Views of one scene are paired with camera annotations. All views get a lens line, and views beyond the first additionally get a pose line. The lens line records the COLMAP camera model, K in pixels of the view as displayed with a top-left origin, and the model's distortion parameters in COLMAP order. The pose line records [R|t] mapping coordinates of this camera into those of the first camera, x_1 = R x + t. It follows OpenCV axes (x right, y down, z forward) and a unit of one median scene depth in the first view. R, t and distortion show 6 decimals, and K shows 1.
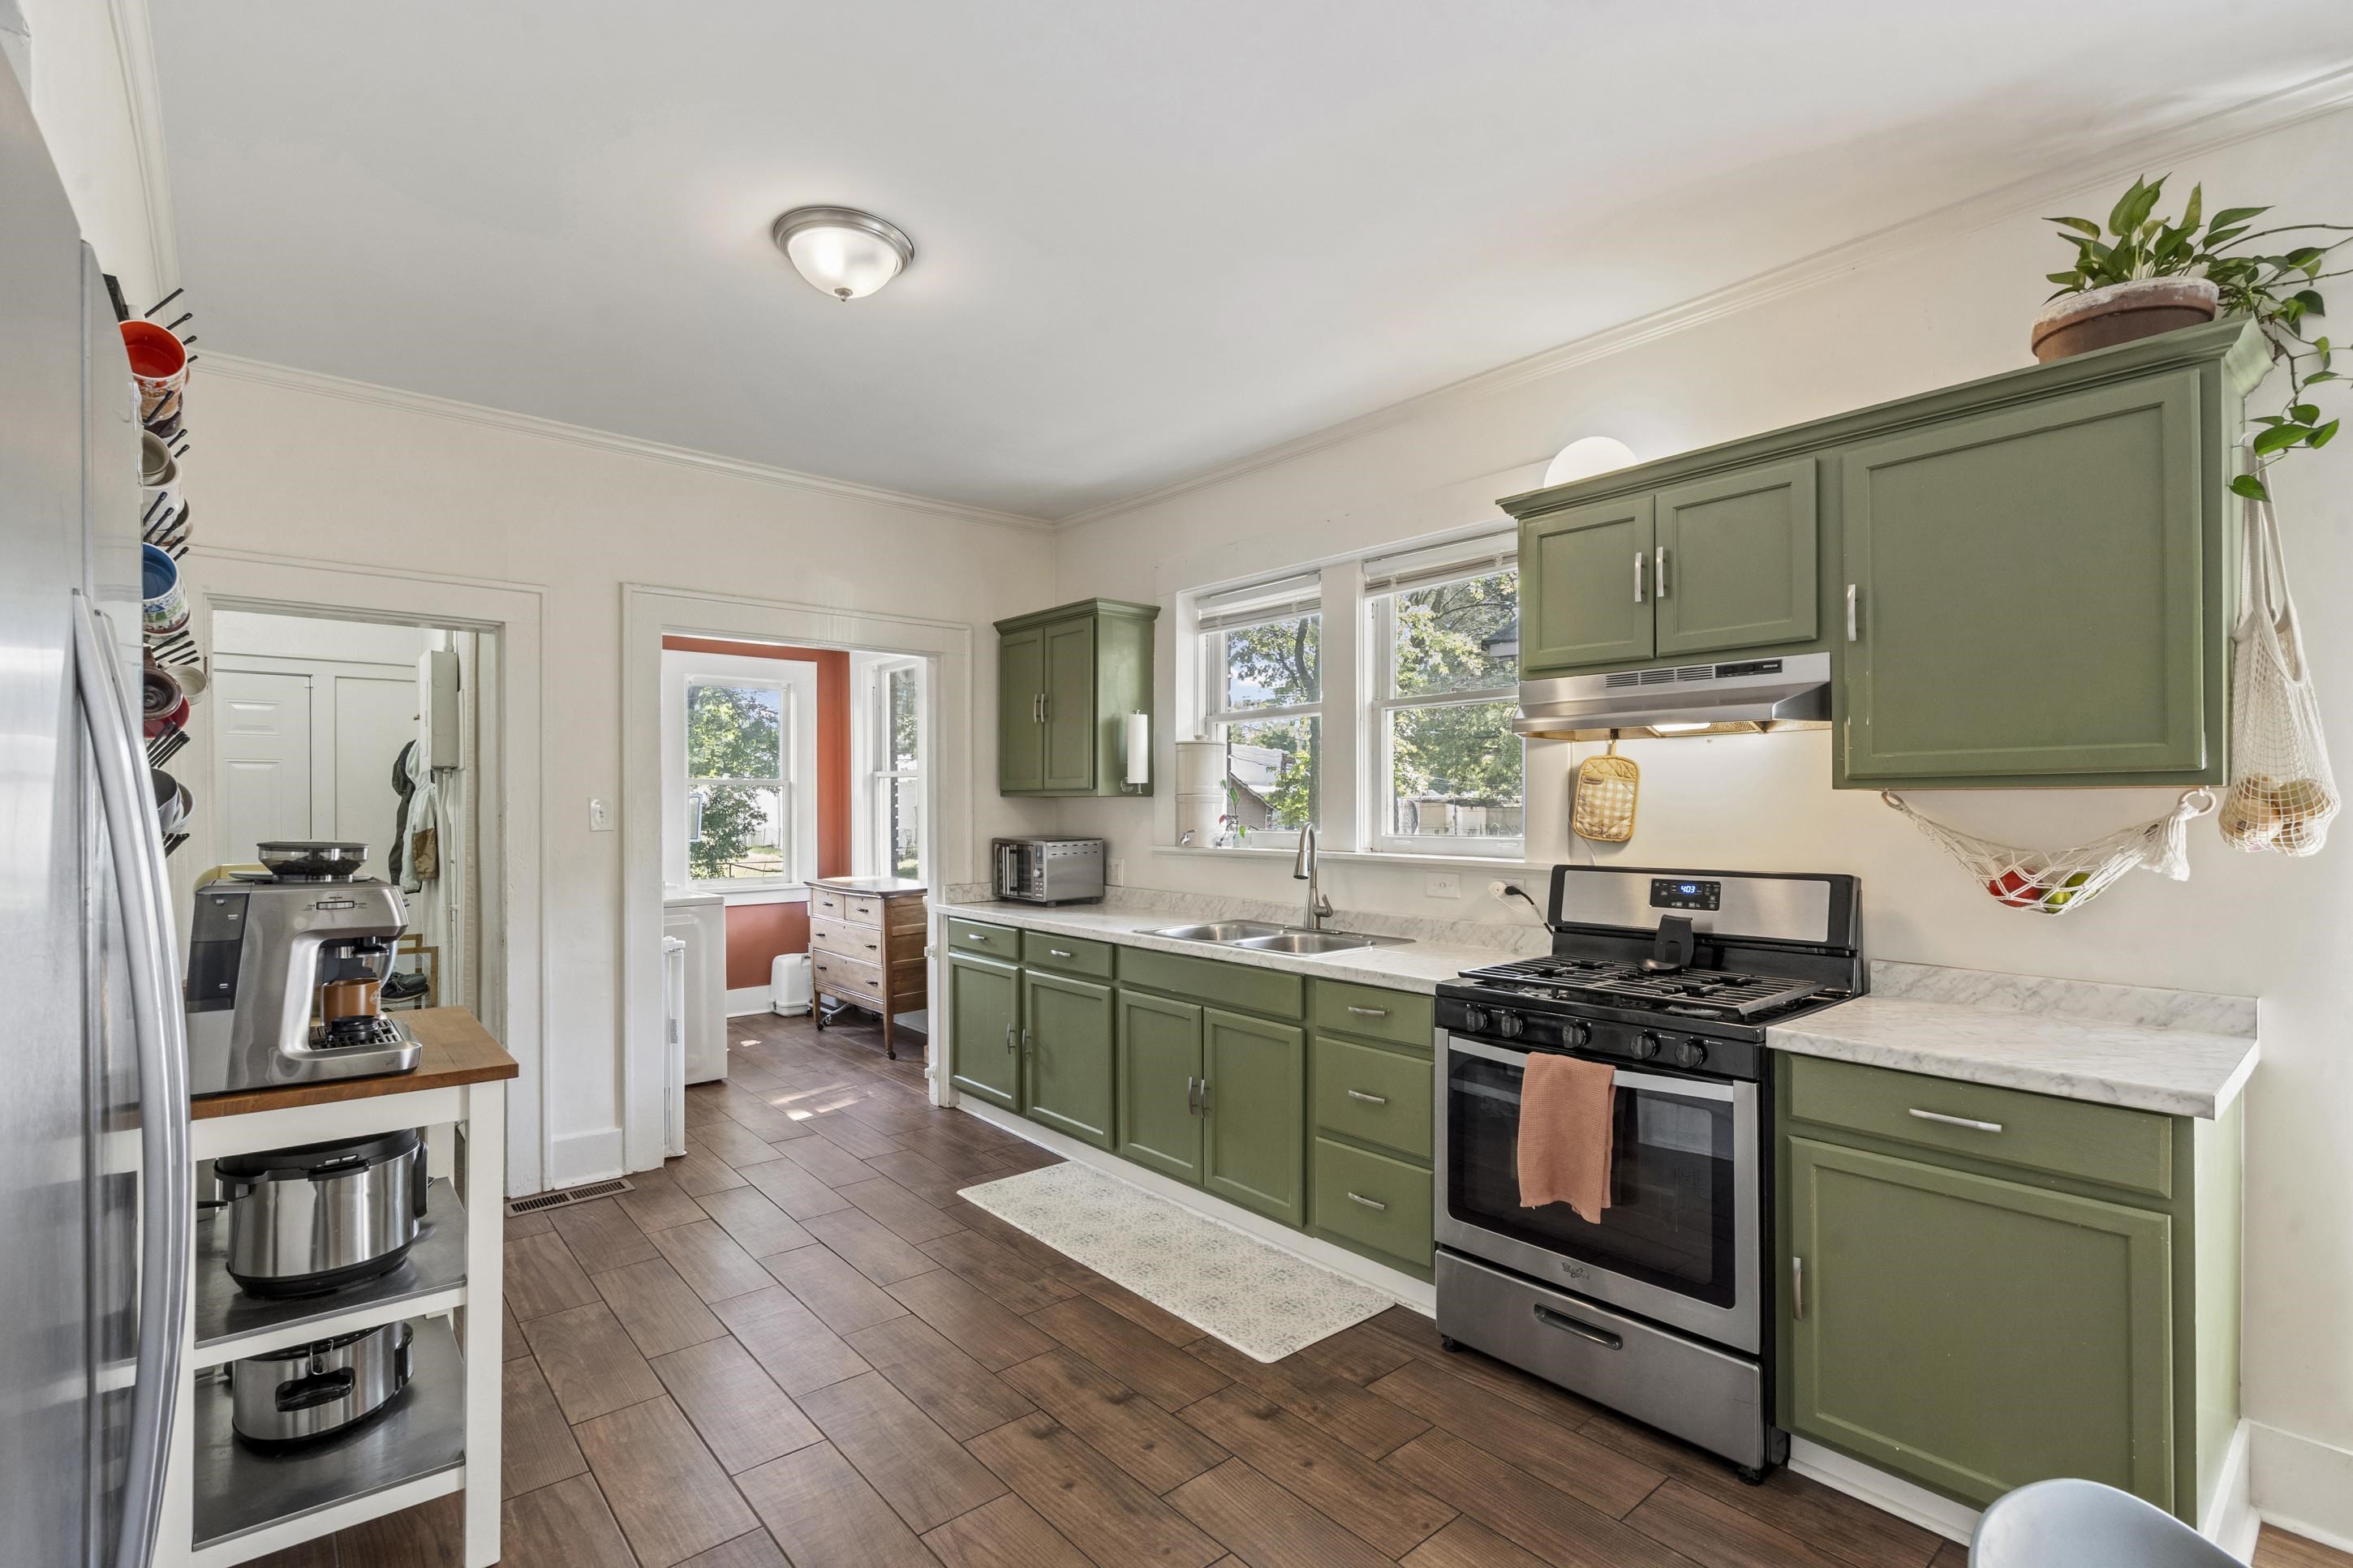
lens RADIAL K [[1082.1, 0, 1190.8], [0, 1082.1, 792.0], [0, 0, 1]] dist [-0.000671, -0.000398]
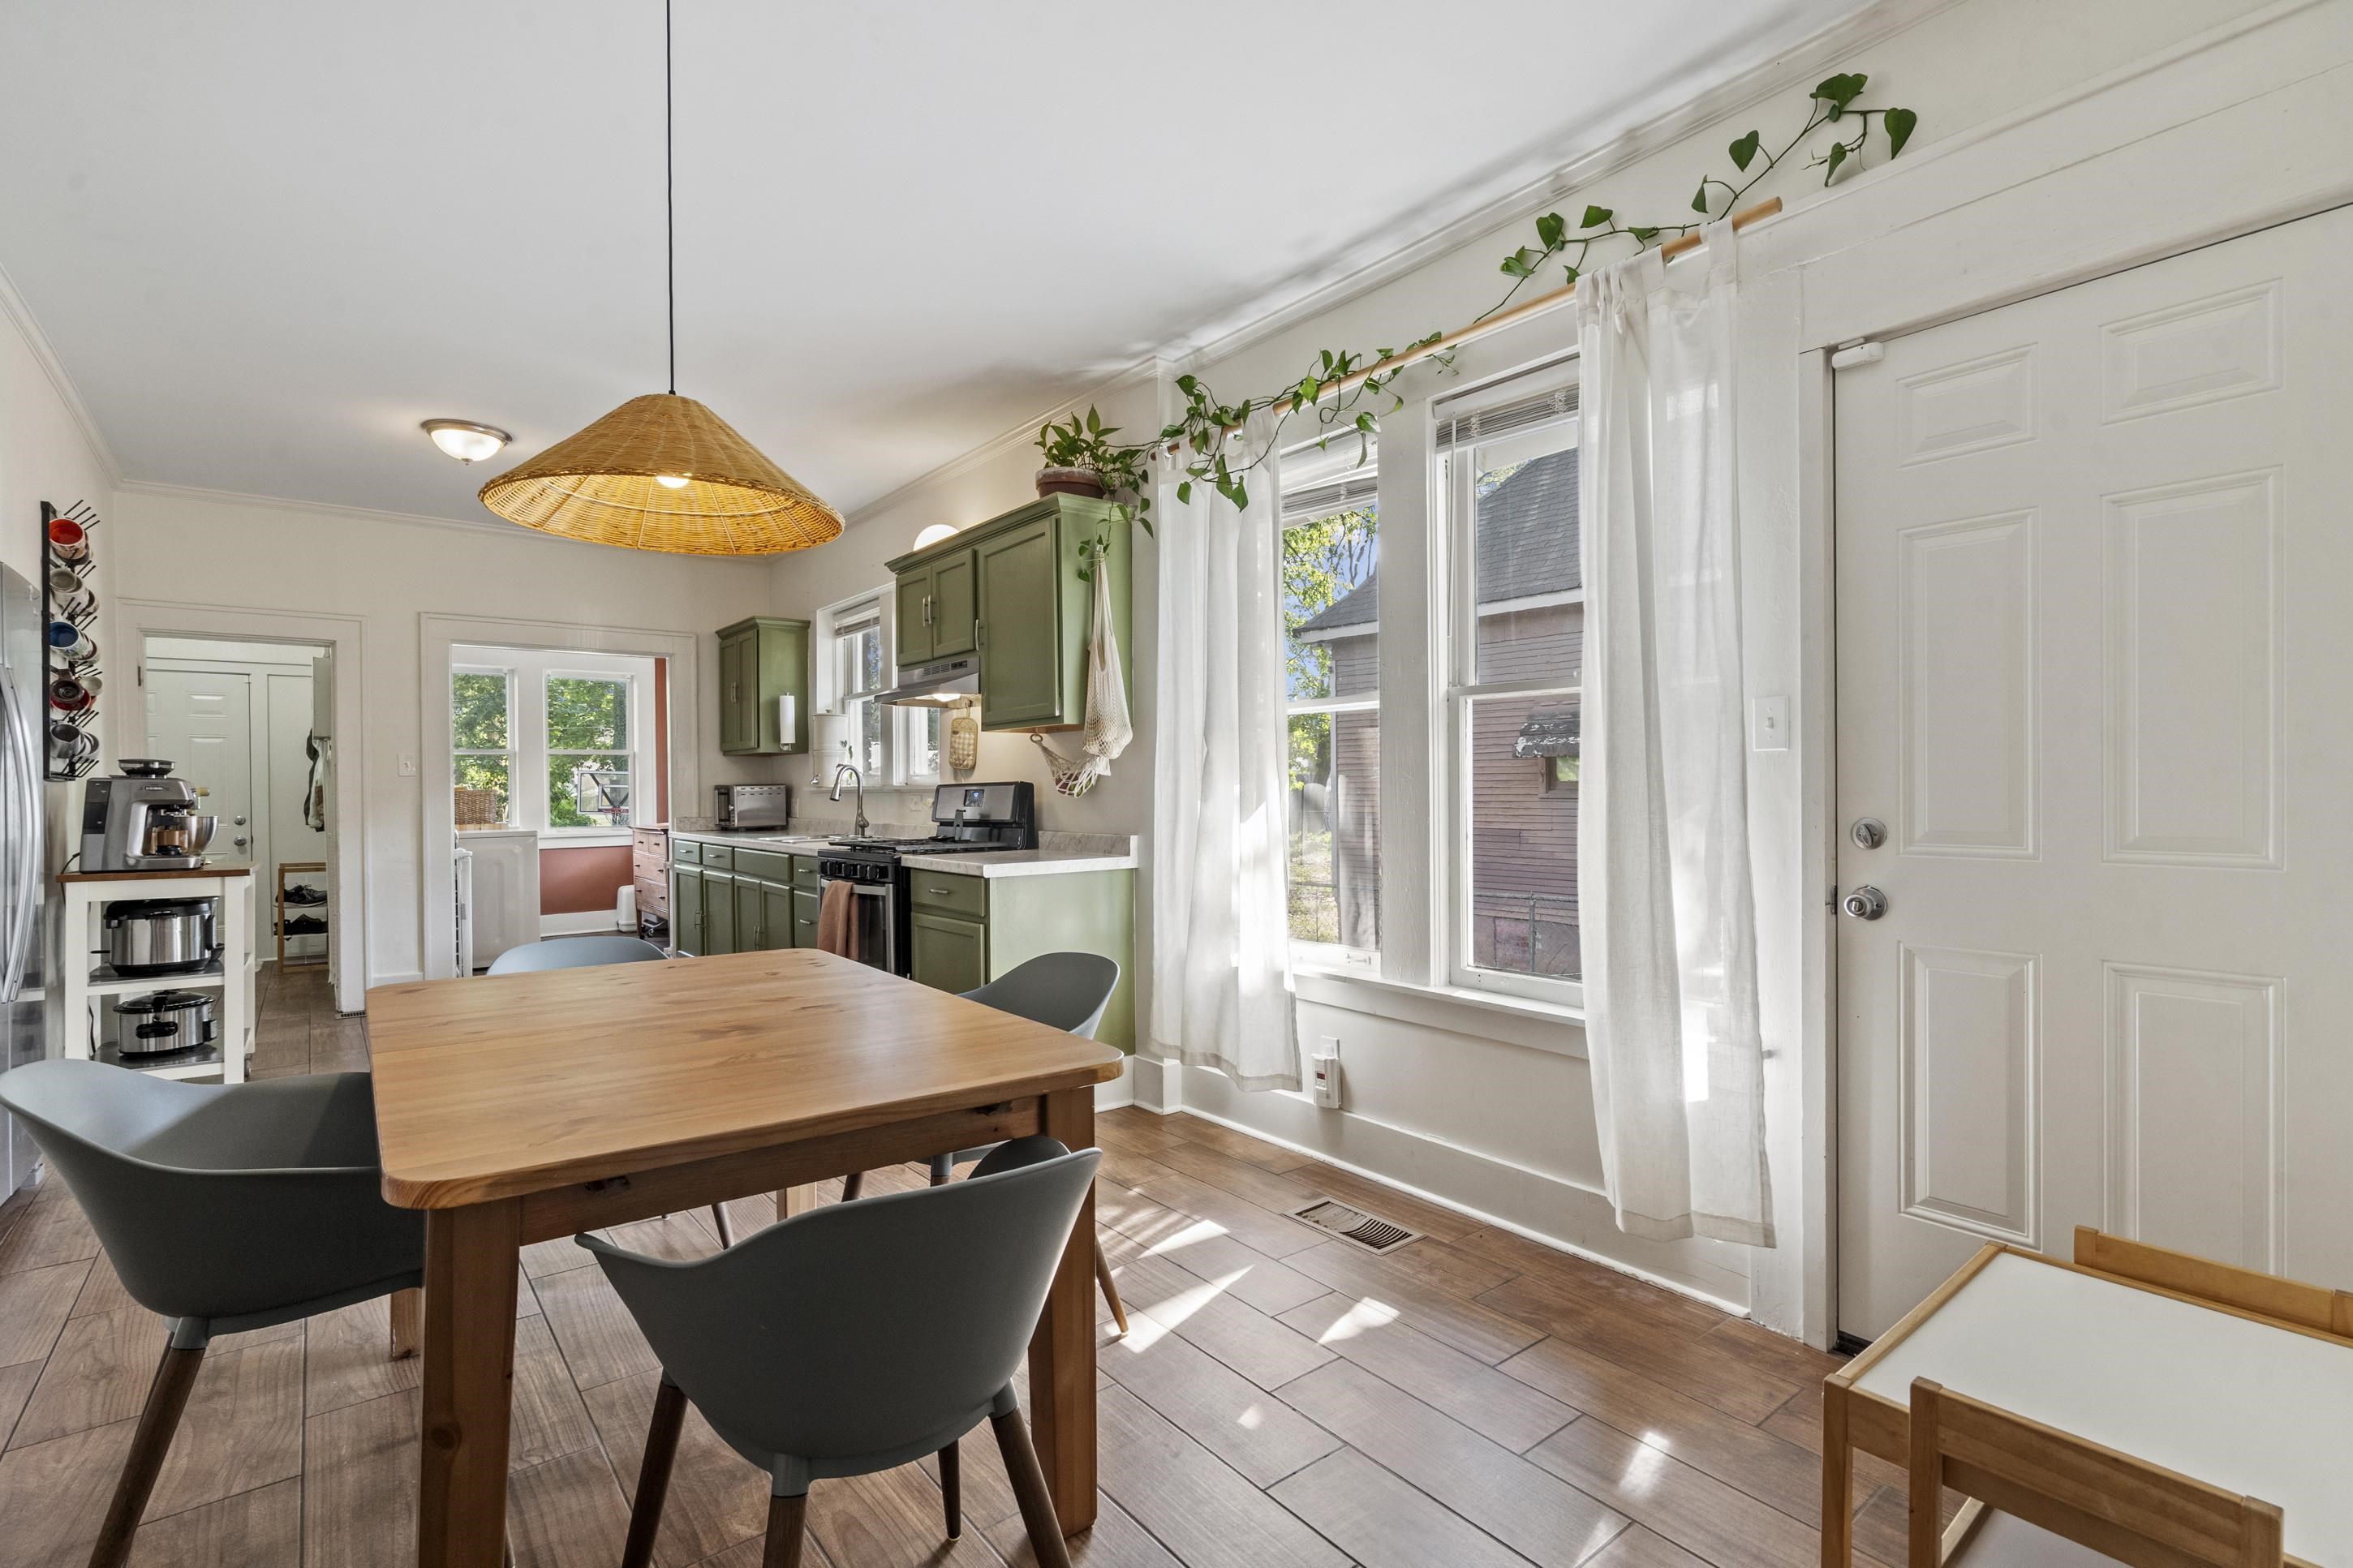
lens RADIAL K [[1108.4, 0, 1176.5], [0, 1108.4, 784.0], [0, 0, 1]] dist [0.010613, 0.000612]
pose [[0.998615, -0.009187, -0.051804, 0.974941], [0.009582, 0.999927, 0.007379, 0.072131], [0.051732, -0.007865, 0.998630, -0.802309]]
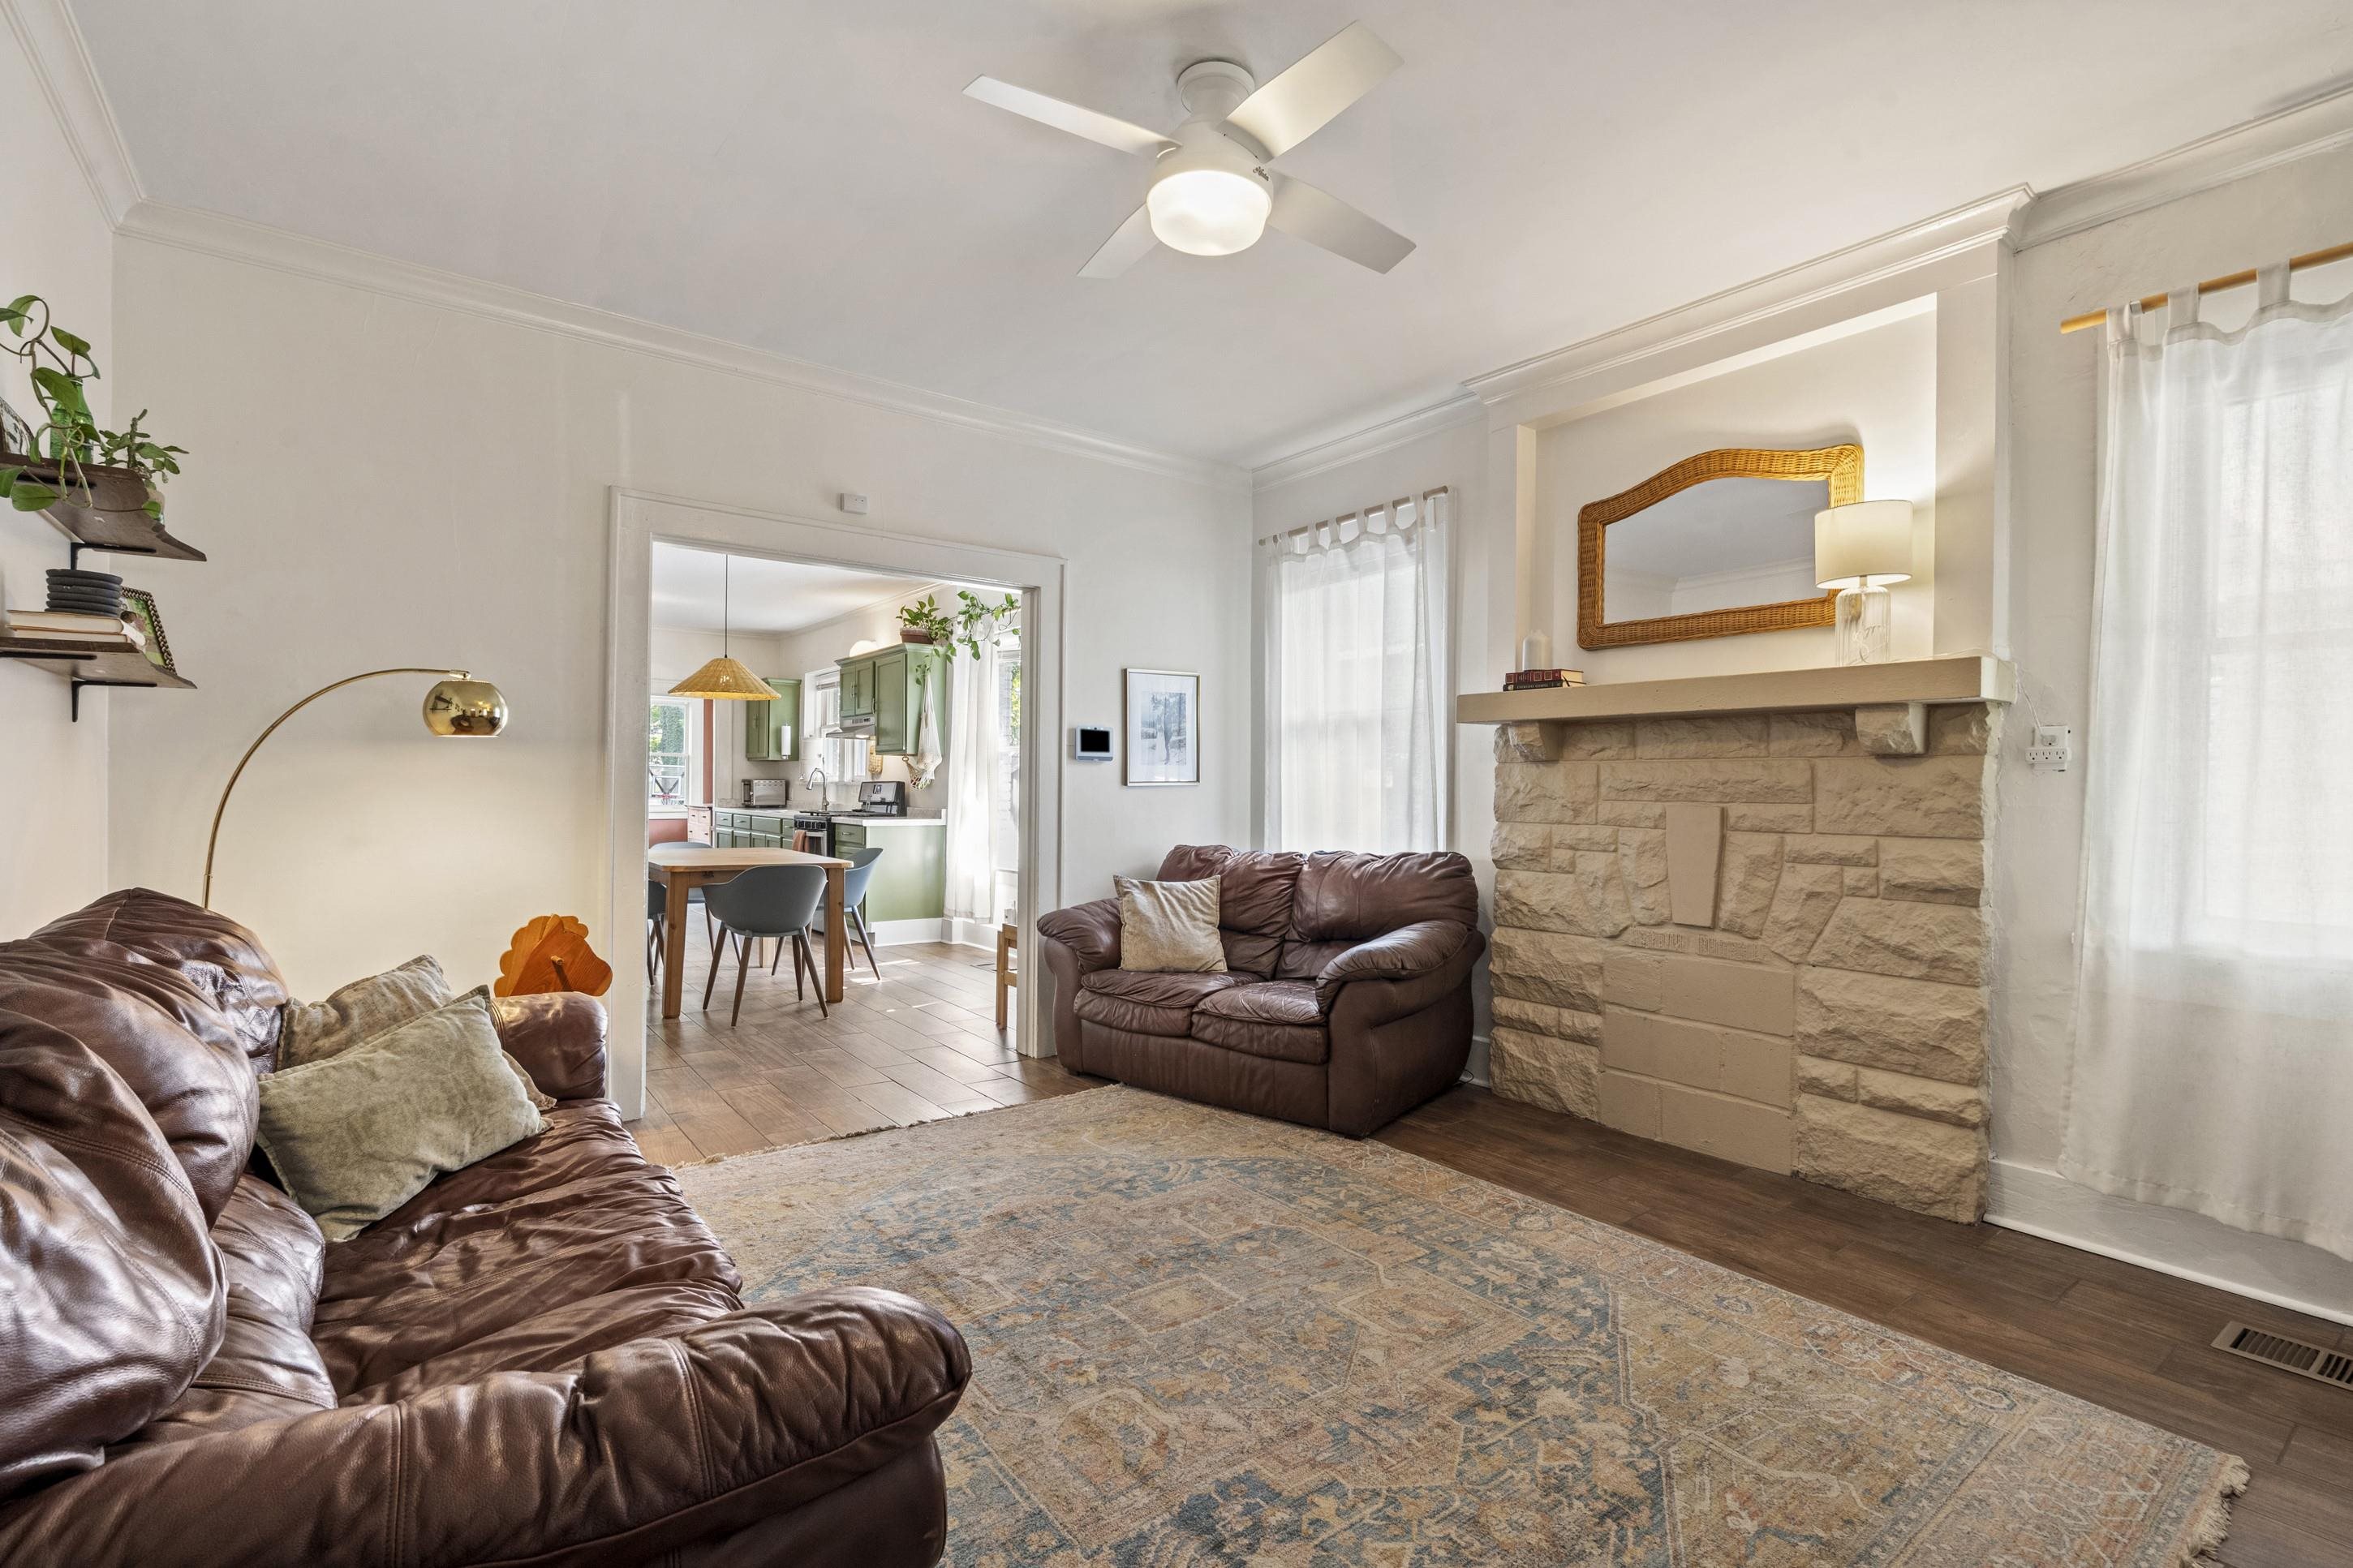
lens RADIAL K [[1082.1, 0, 1190.8], [0, 1082.1, 792.0], [0, 0, 1]] dist [-0.000671, -0.000398]
pose [[0.998099, 0.013029, -0.060240, 1.760607], [-0.012266, 0.999840, 0.013017, 0.057421], [0.060400, -0.012253, 0.998099, -2.360764]]
